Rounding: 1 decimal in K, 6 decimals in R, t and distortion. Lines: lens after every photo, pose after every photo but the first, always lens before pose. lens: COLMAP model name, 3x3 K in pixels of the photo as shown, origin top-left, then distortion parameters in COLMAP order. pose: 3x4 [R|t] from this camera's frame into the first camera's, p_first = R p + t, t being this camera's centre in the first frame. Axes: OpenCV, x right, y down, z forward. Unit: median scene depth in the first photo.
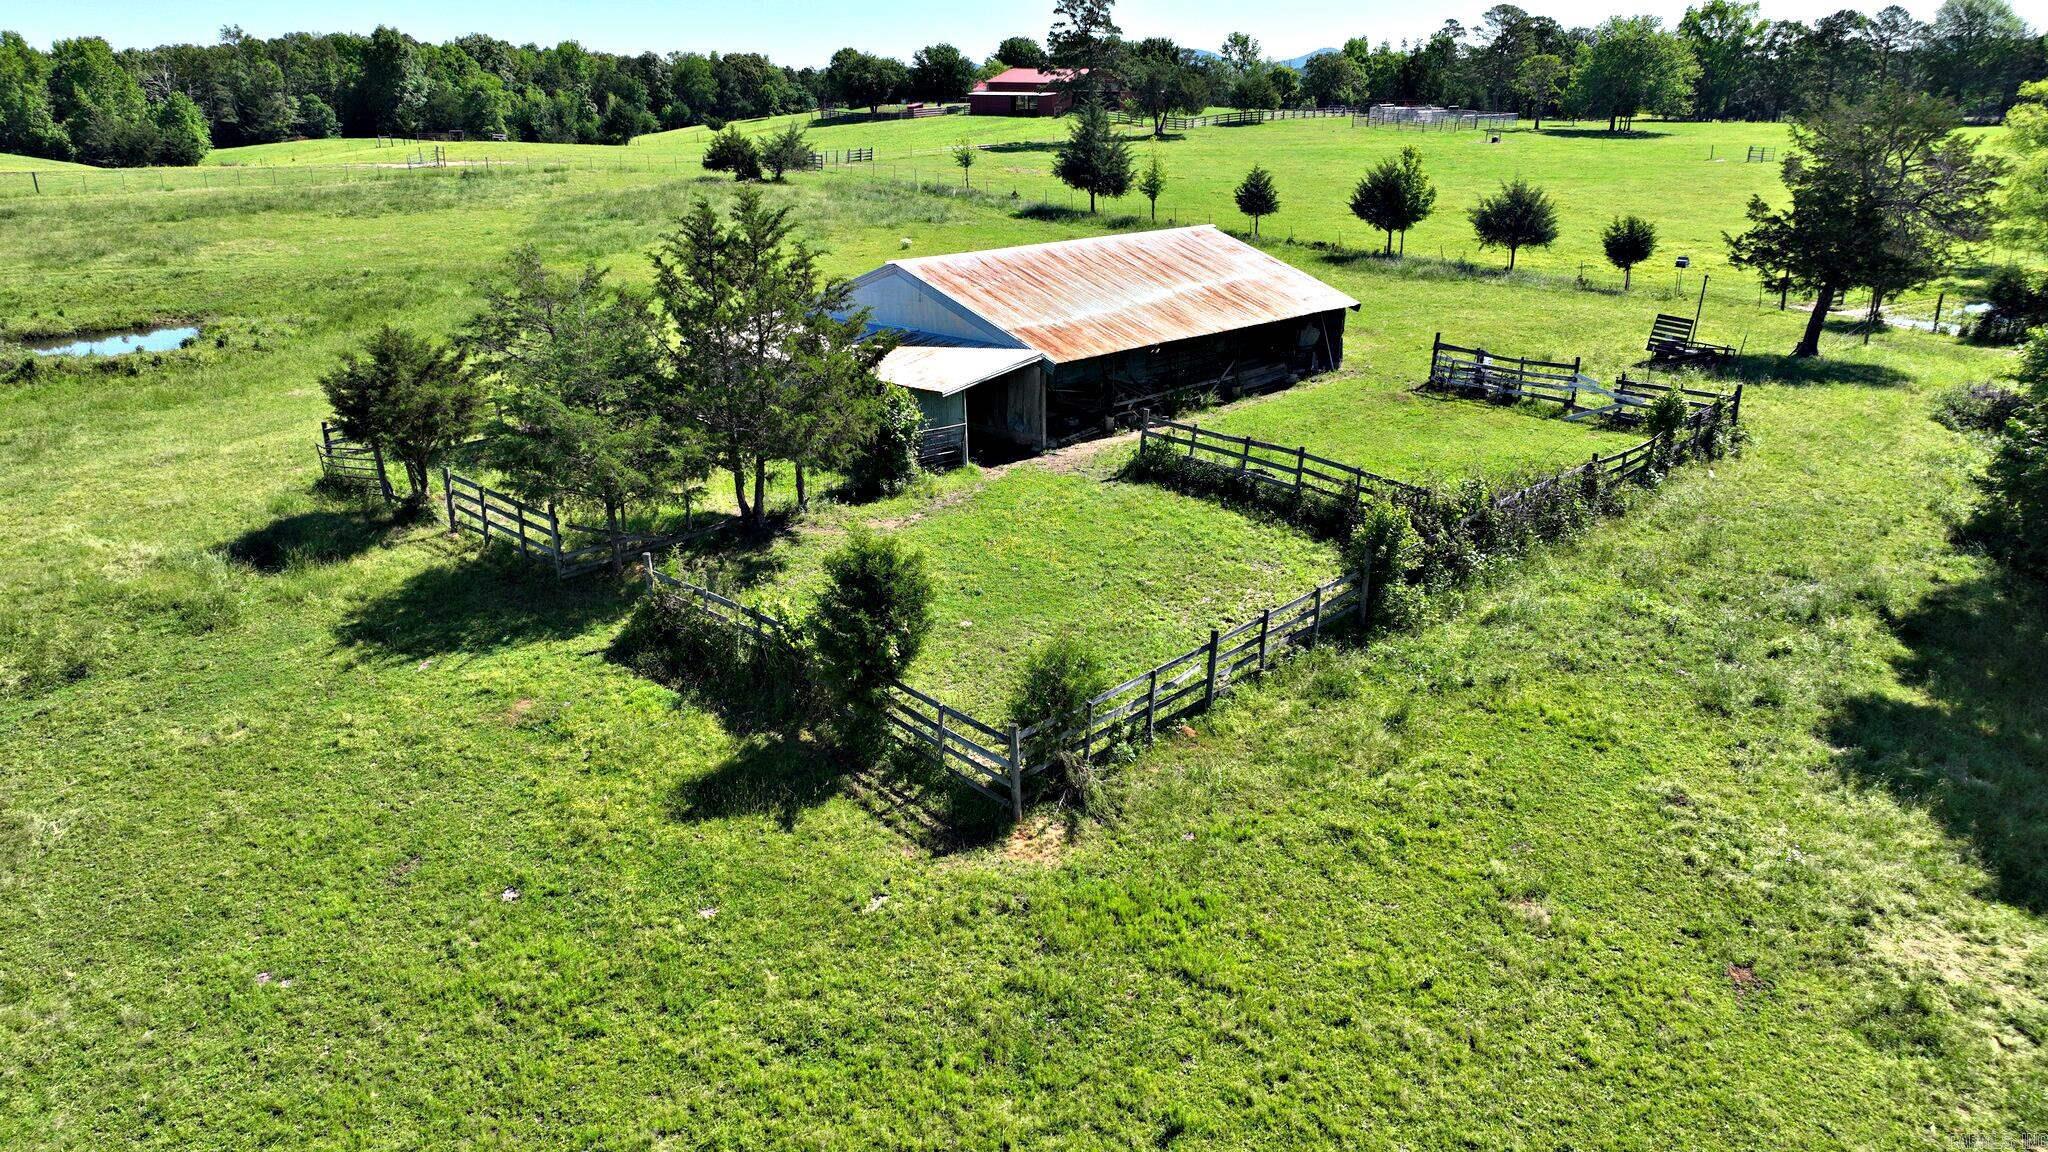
lens RADIAL K [[1464.5, 0, 1026.7], [0, 1464.5, 577.1], [0, 0, 1]] dist [0.001721, 0.018937]
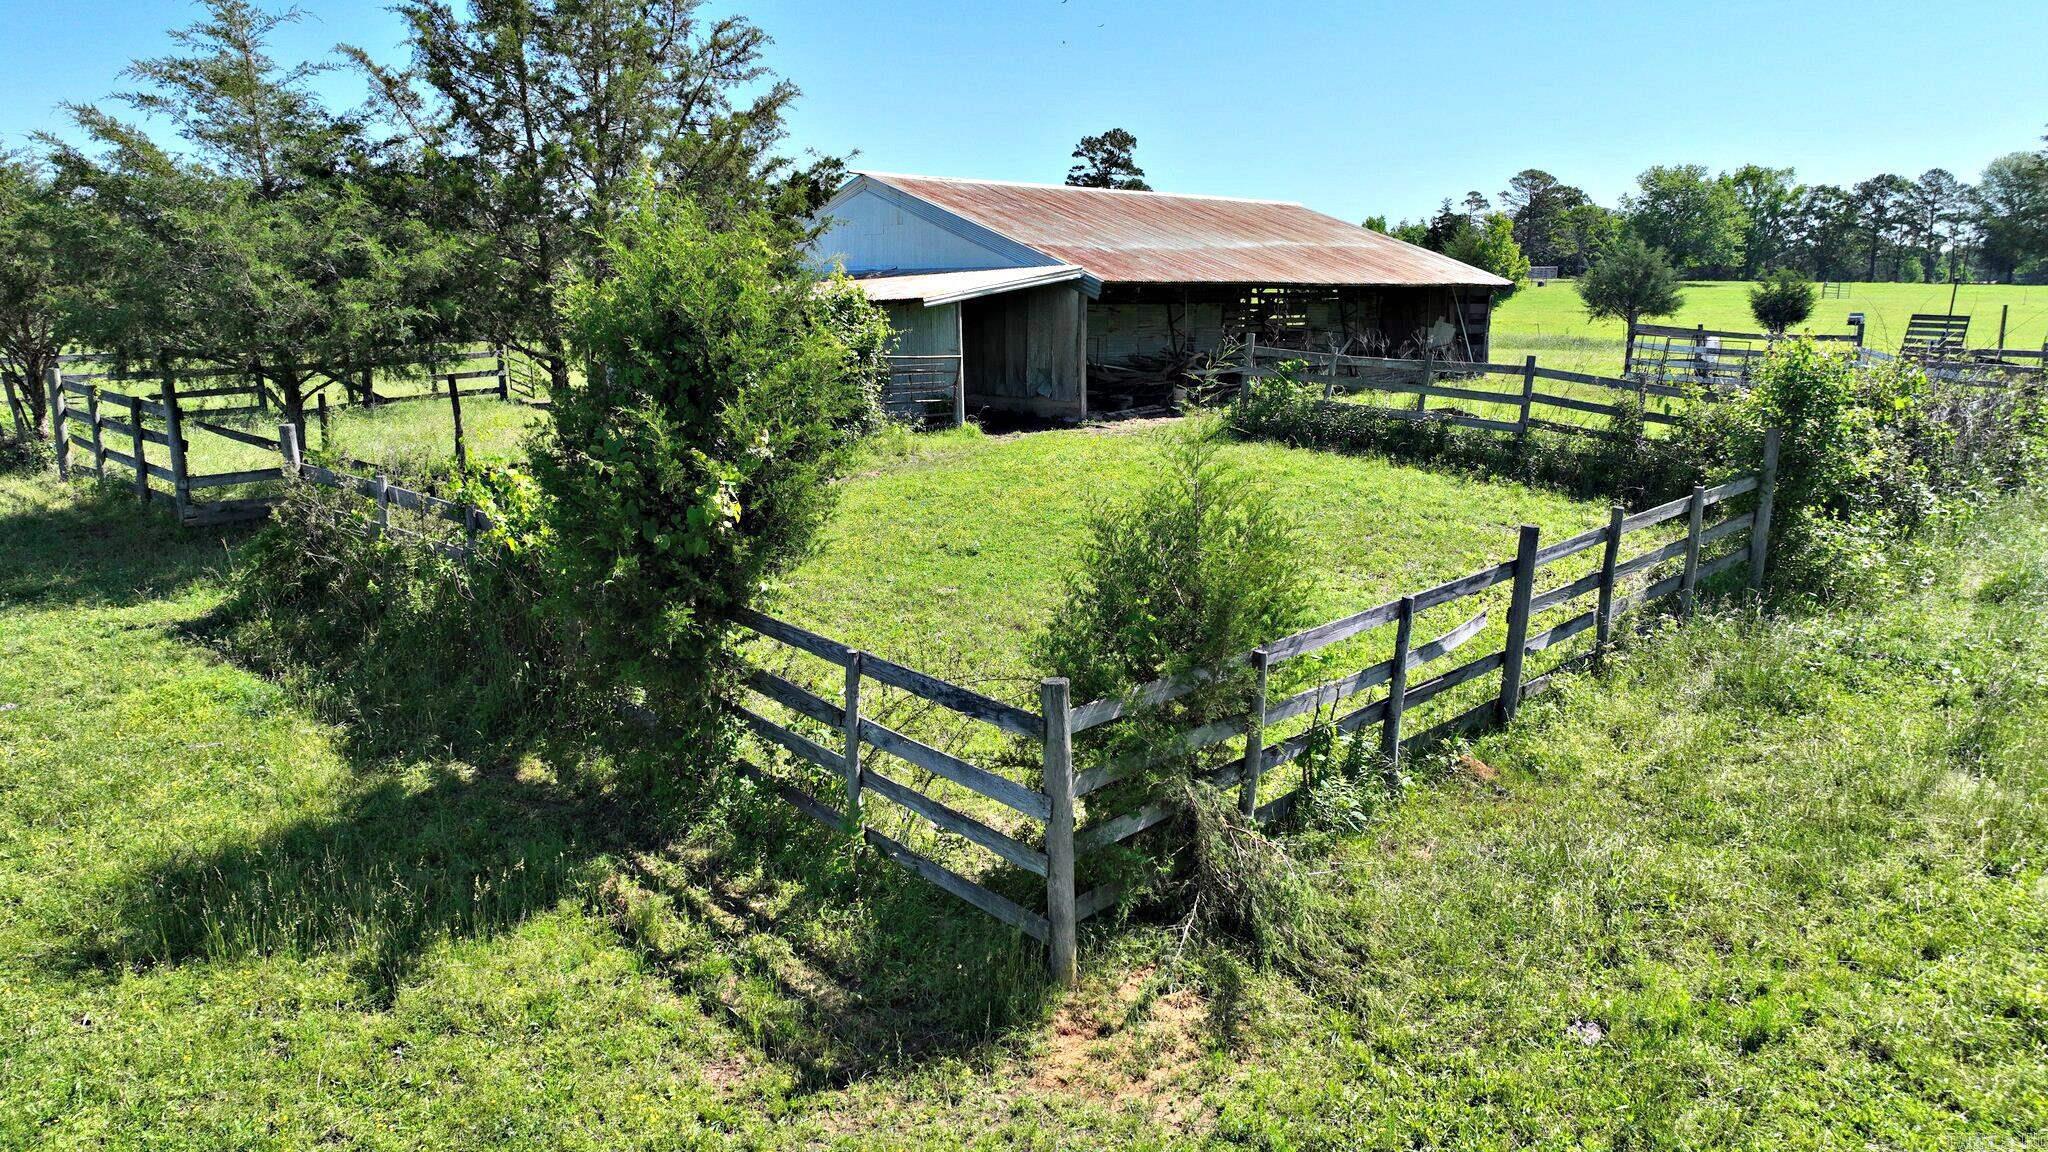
lens RADIAL K [[1464.5, 0, 1022.0], [0, 1464.5, 575.9], [0, 0, 1]] dist [0.001721, 0.018937]
pose [[0.999915, 0.004514, -0.012241, -0.011780], [-0.006119, 0.990906, -0.134420, 0.112137], [0.011522, 0.134484, 0.990849, 0.611512]]
